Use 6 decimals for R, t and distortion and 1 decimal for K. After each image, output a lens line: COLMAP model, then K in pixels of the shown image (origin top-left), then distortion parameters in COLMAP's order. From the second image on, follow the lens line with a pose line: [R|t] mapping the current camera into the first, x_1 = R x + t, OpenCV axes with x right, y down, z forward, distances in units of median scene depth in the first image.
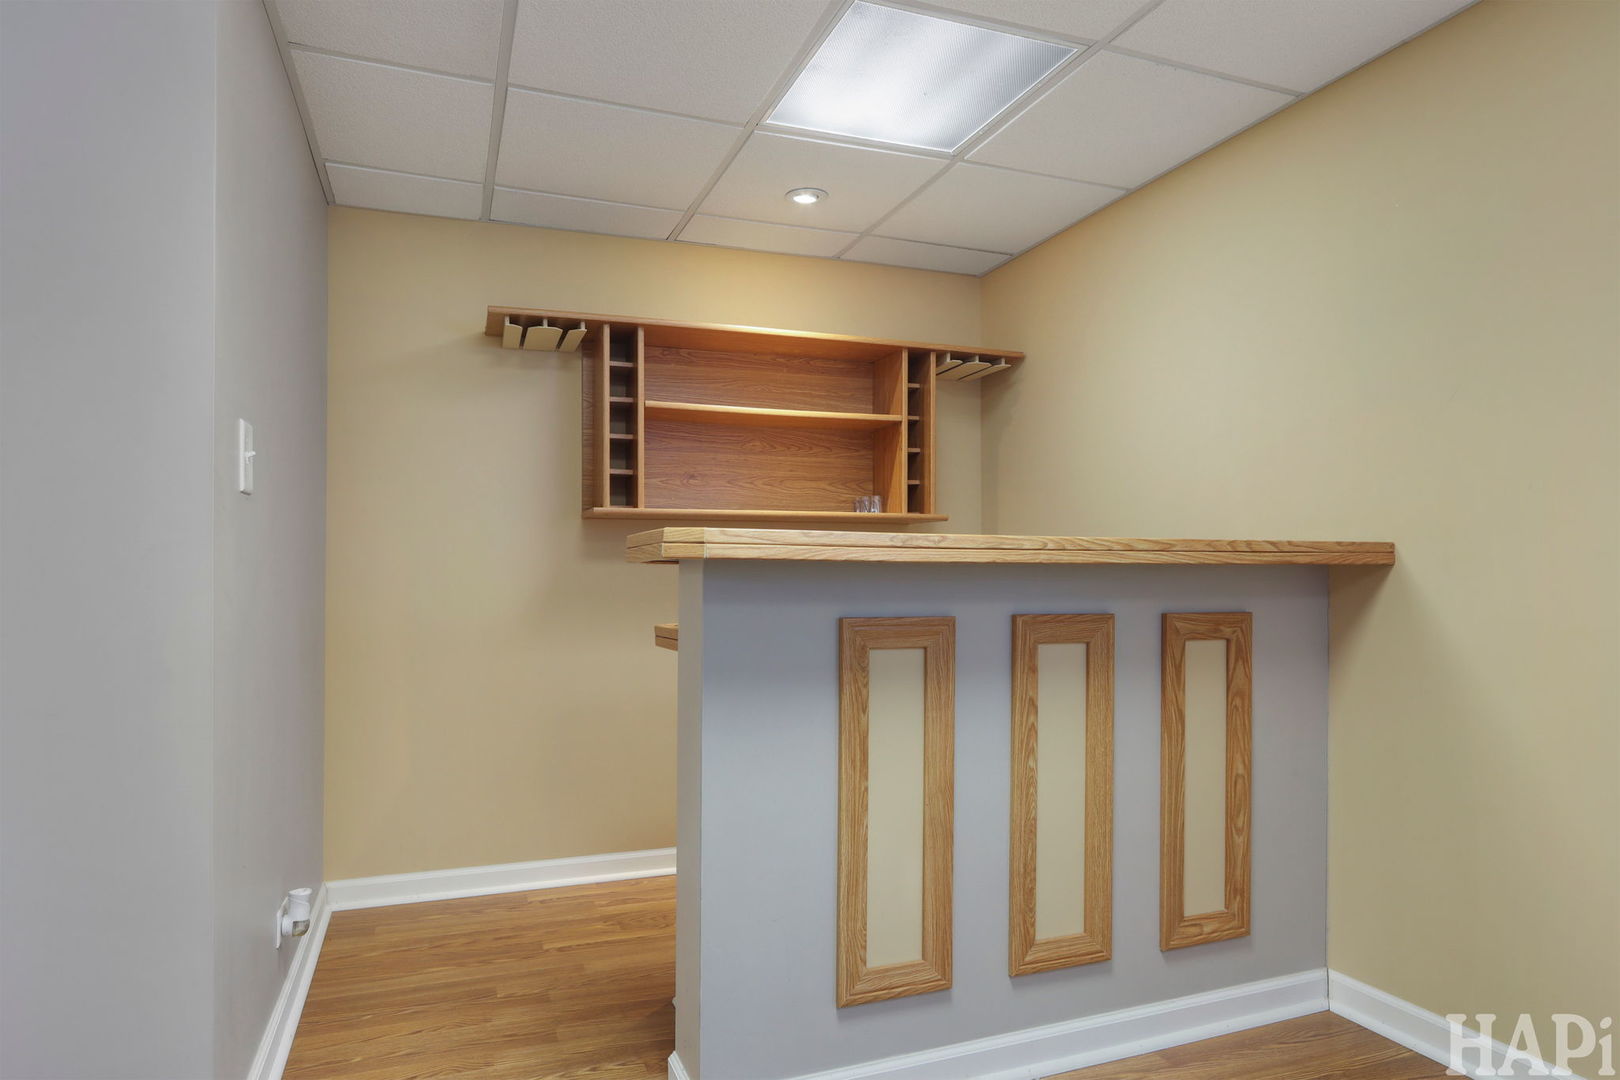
lens RADIAL K [[945.3, 0, 808.0], [0, 945.3, 564.1], [0, 0, 1]] dist [-0.004871, -0.001059]
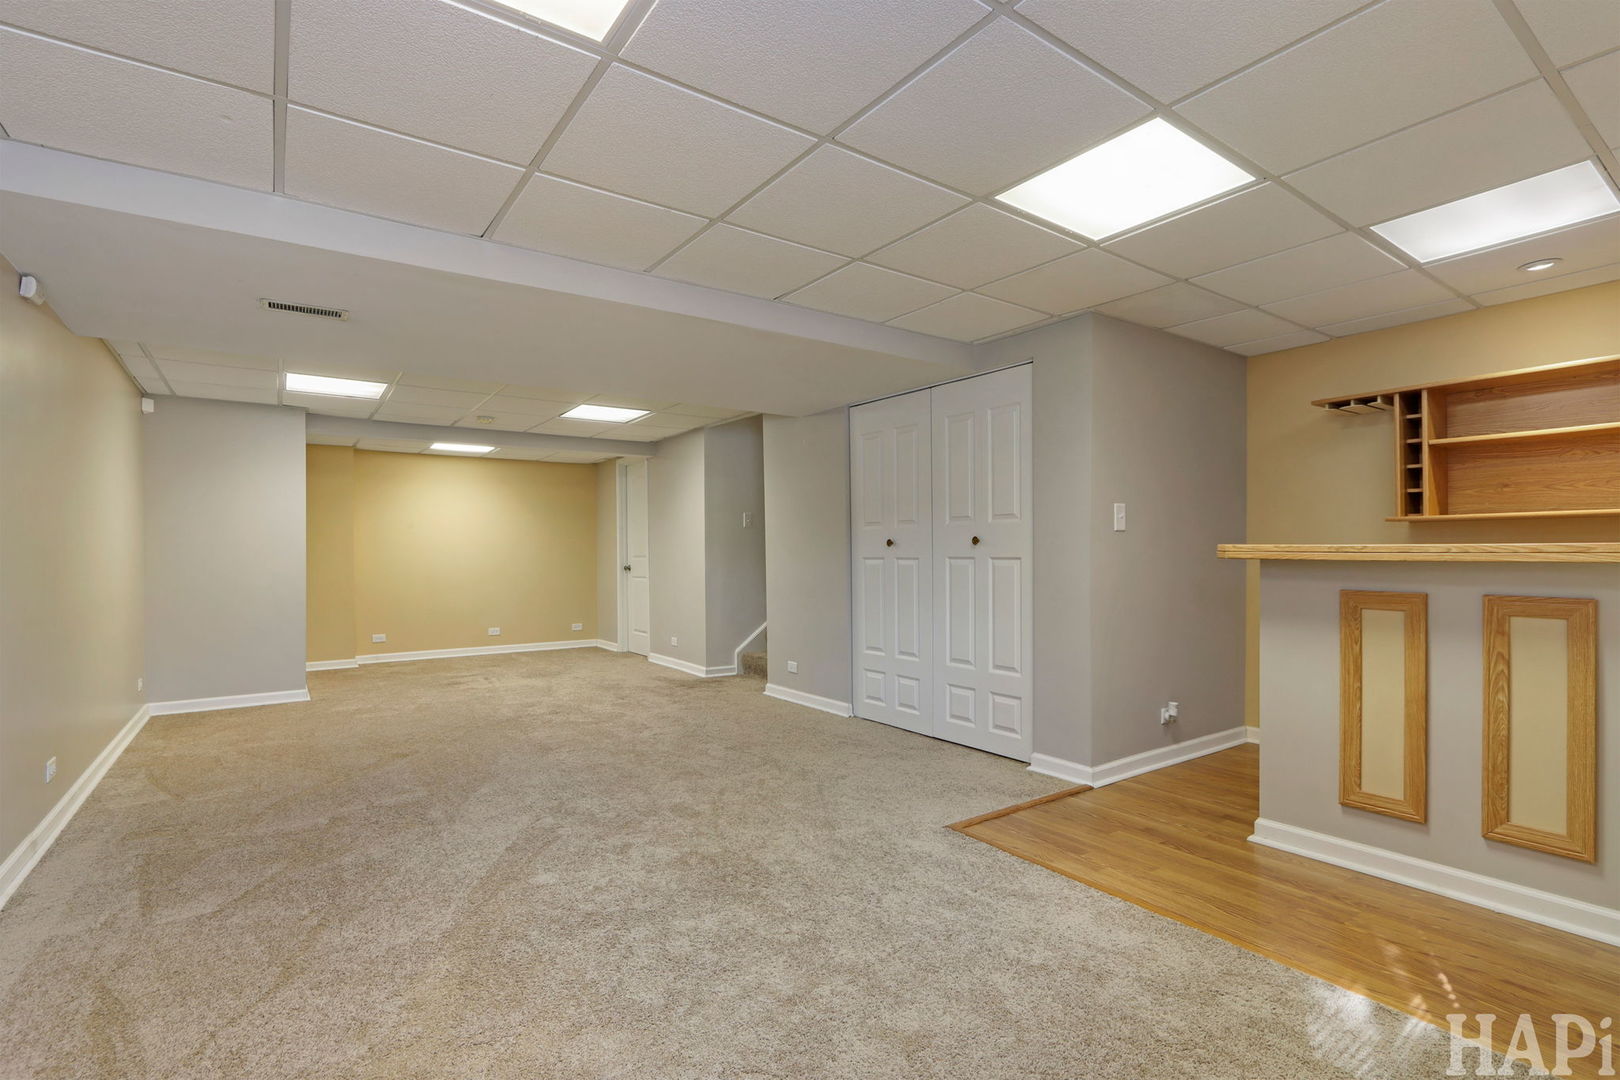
lens RADIAL K [[784.1, 0, 812.1], [0, 784.1, 564.7], [0, 0, 1]] dist [-0.005257, -0.000512]
pose [[0.263606, 0.015940, -0.964499, 1.035026], [0.015204, 0.999671, 0.020677, -0.032270], [0.964510, -0.020115, 0.263277, -0.313257]]
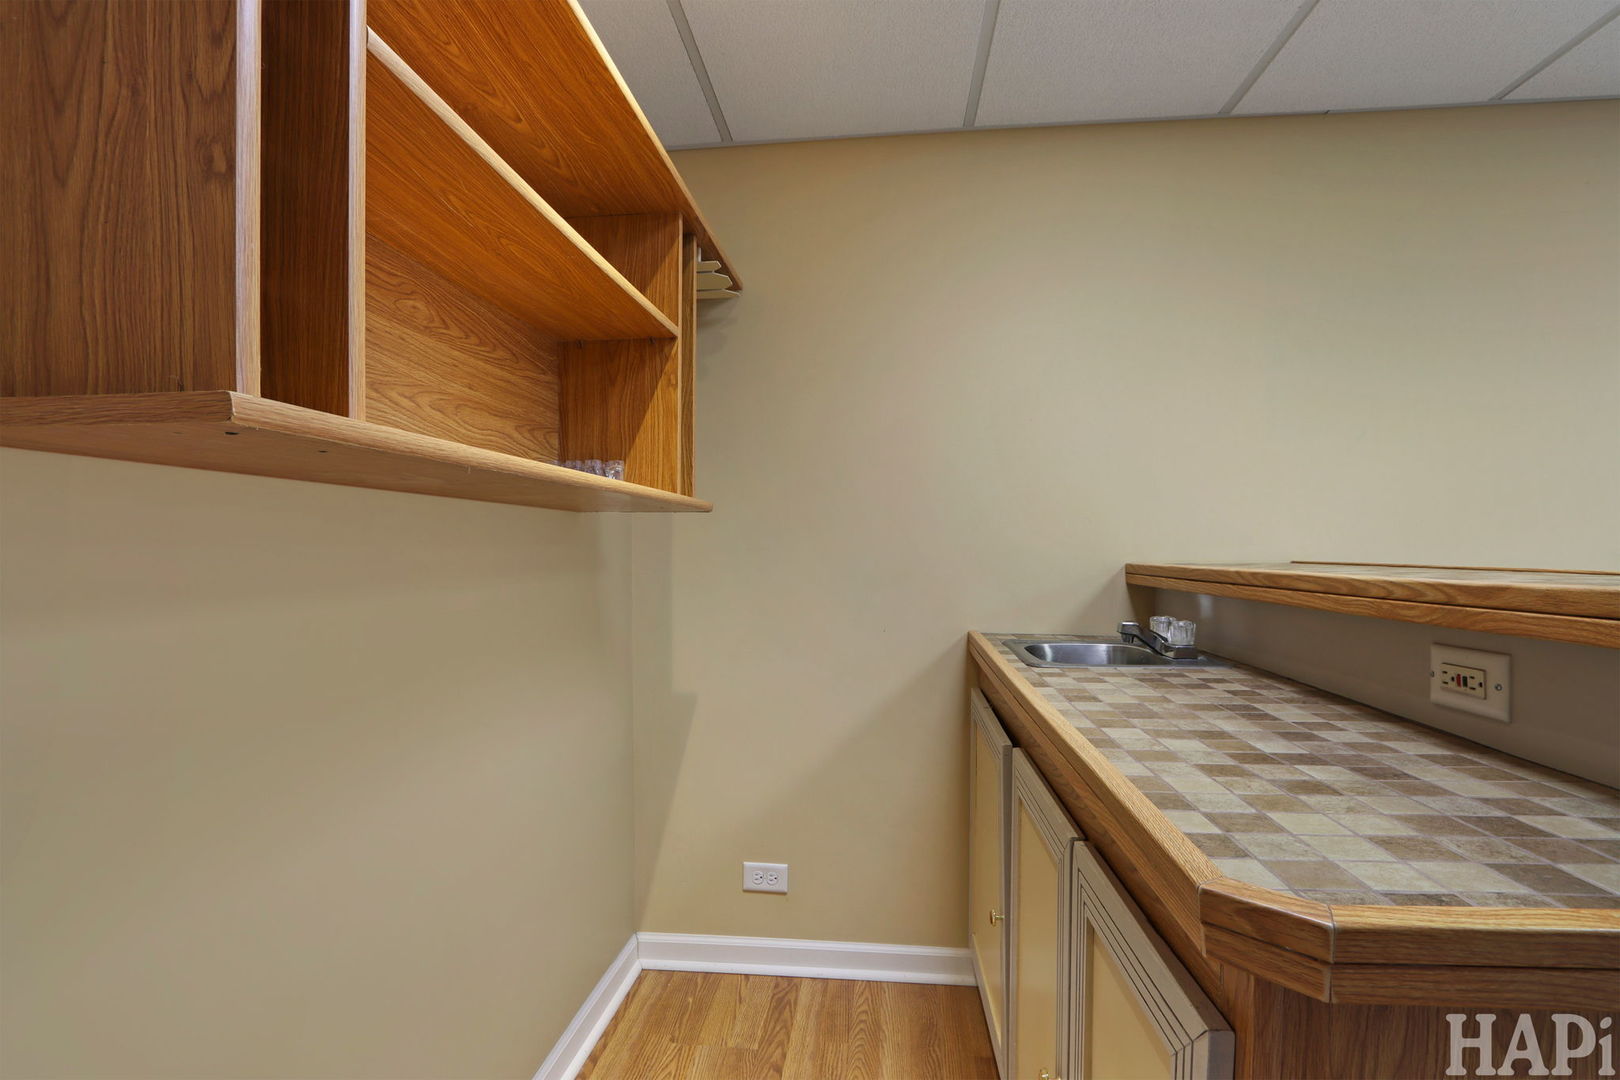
lens RADIAL K [[784.1, 0, 812.1], [0, 784.1, 564.7], [0, 0, 1]] dist [-0.005257, -0.000512]
pose [[0.453067, -0.008483, 0.891436, -0.456931], [-0.003098, 0.999934, 0.011090, -0.028721], [-0.891471, -0.007786, 0.453010, 1.110247]]
